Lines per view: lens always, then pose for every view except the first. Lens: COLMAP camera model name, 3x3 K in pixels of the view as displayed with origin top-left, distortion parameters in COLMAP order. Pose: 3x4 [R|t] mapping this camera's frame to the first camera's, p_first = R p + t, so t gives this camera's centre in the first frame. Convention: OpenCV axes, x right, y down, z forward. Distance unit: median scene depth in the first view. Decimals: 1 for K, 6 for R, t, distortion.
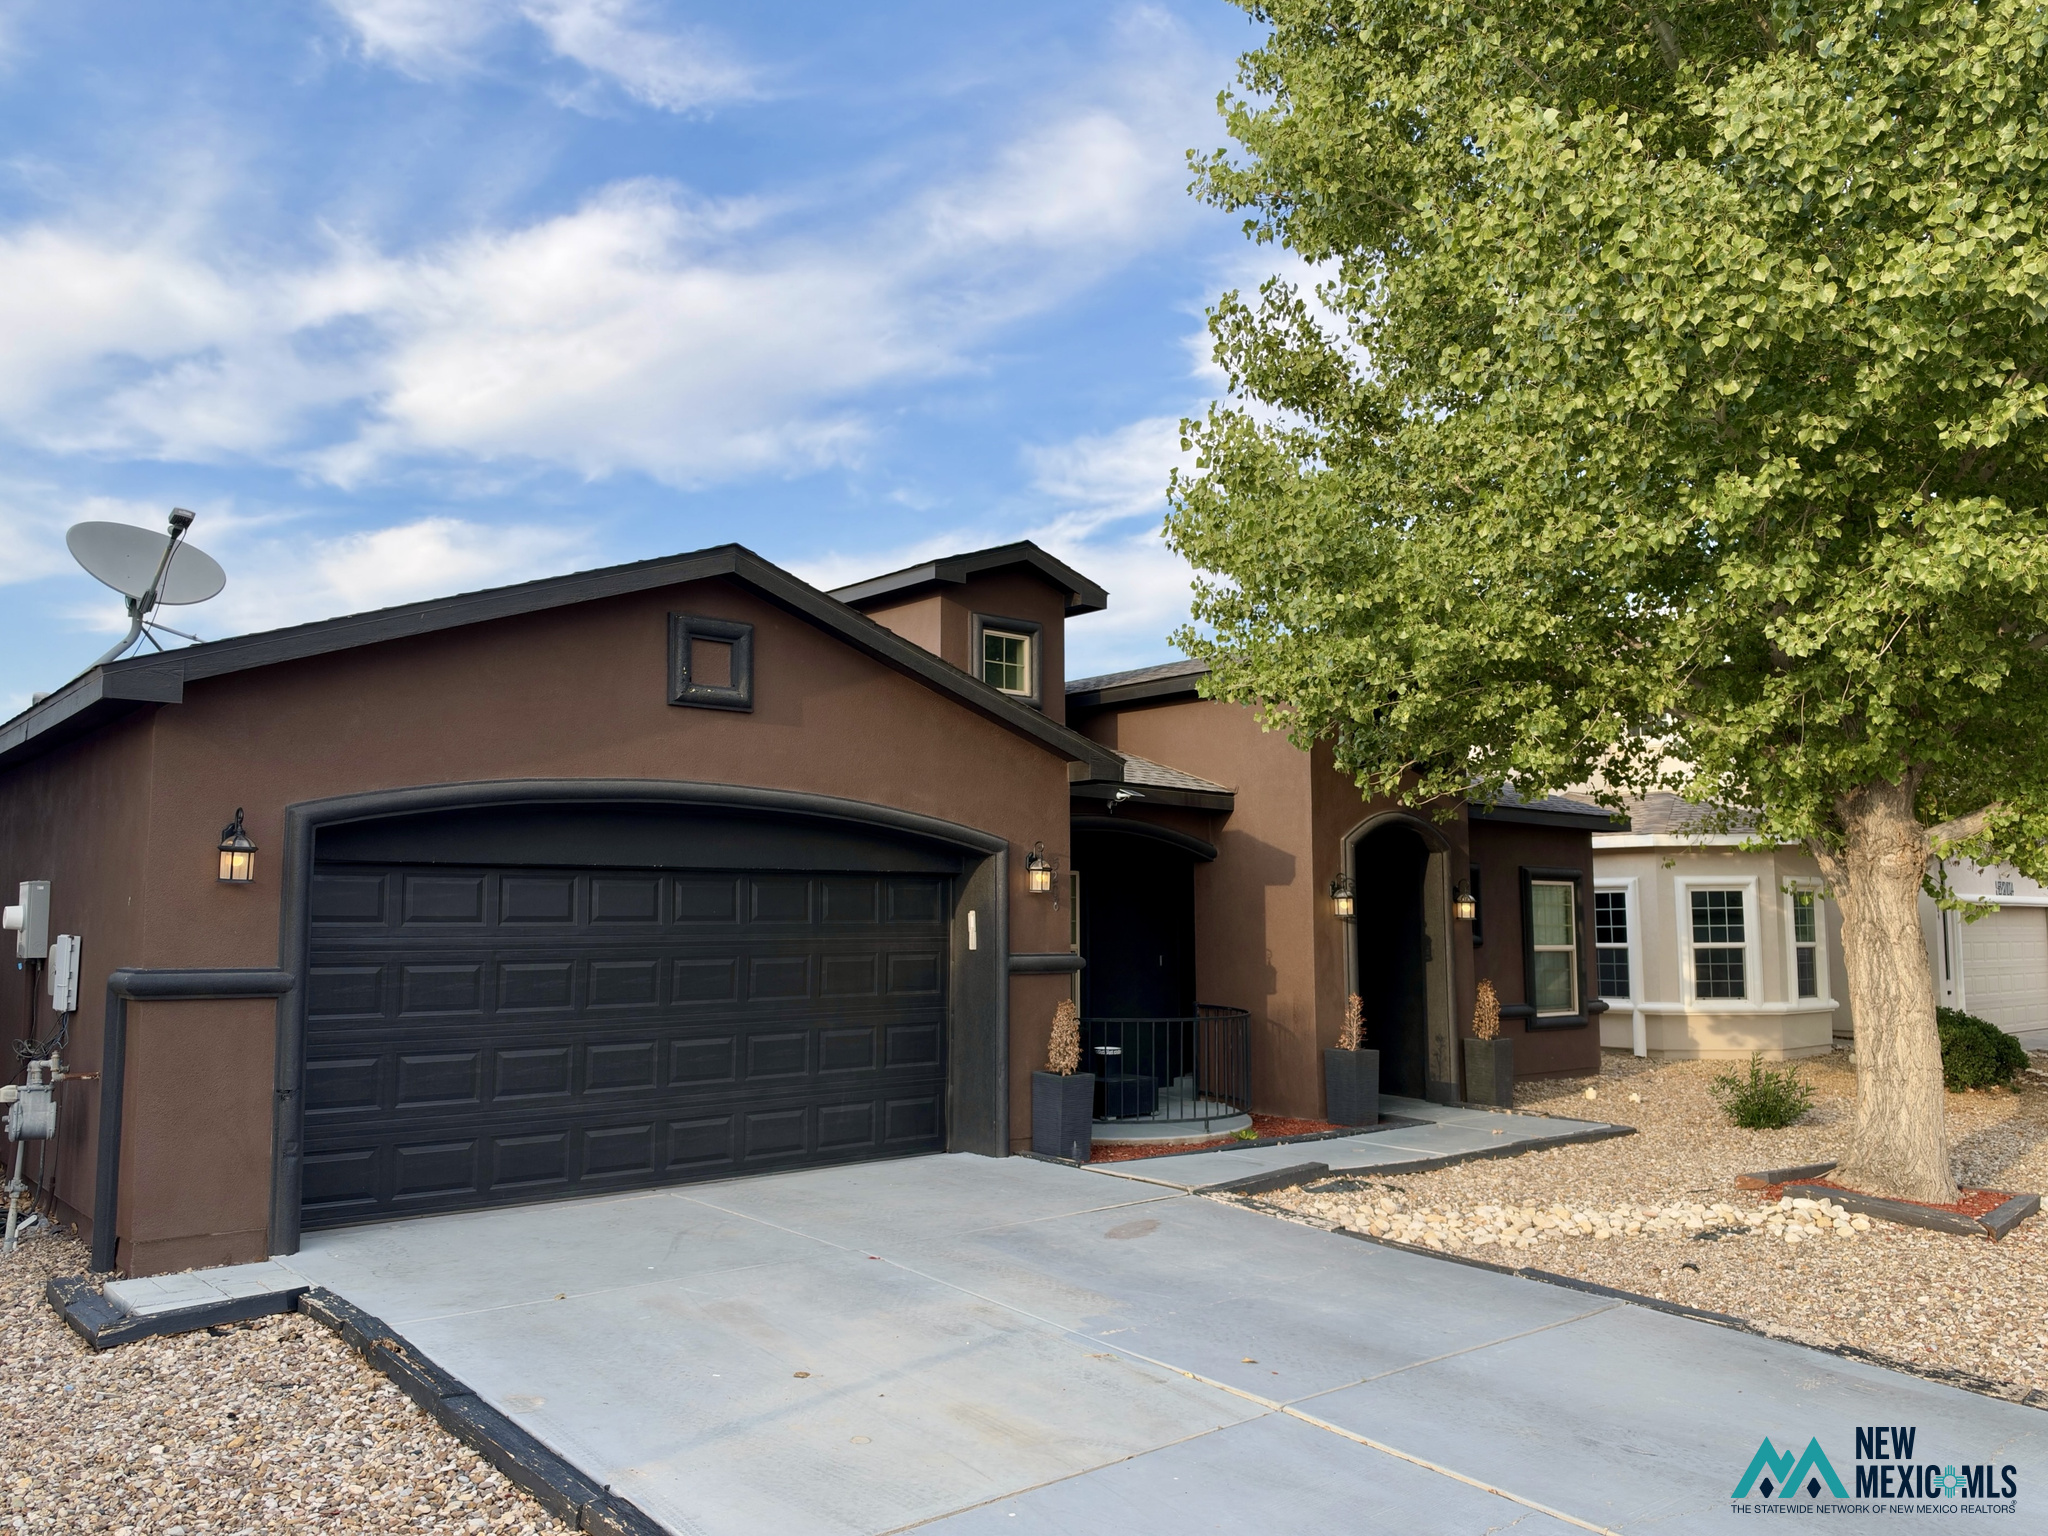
lens RADIAL K [[1537.7, 0, 1024.0], [0, 1537.7, 768.0], [0, 0, 1]] dist [0.090601, -0.139276]
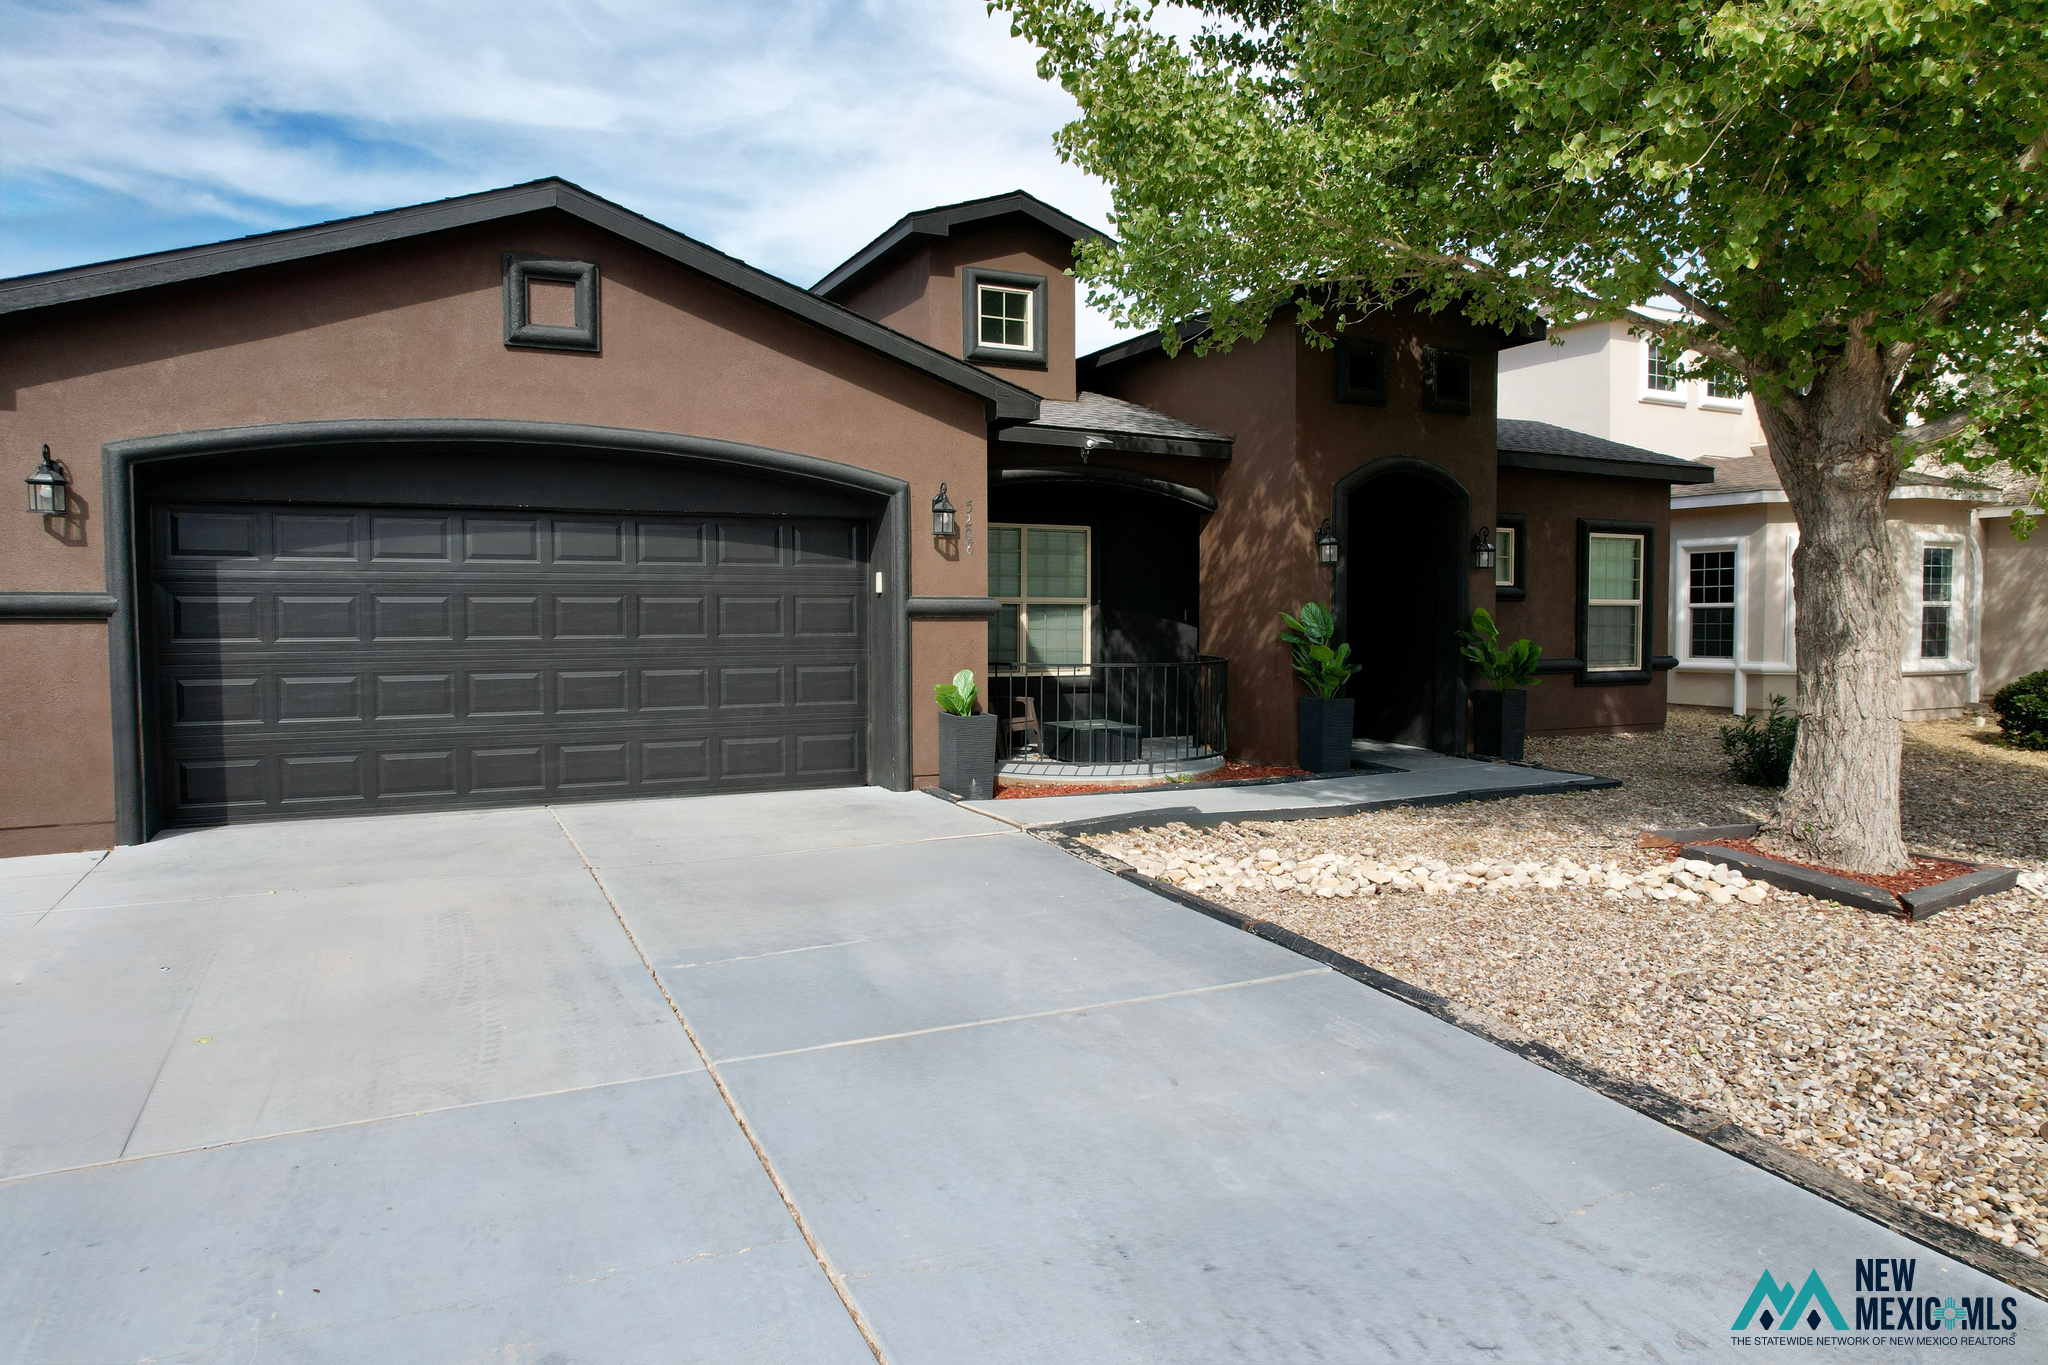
lens RADIAL K [[1291.4, 0, 1011.3], [0, 1291.4, 671.0], [0, 0, 1]] dist [-0.076548, 0.062053]
pose [[0.969320, 0.011201, -0.245547, 0.290305], [0.025444, 0.989023, 0.145557, 0.055357], [0.244481, -0.147339, 0.958395, 0.232000]]
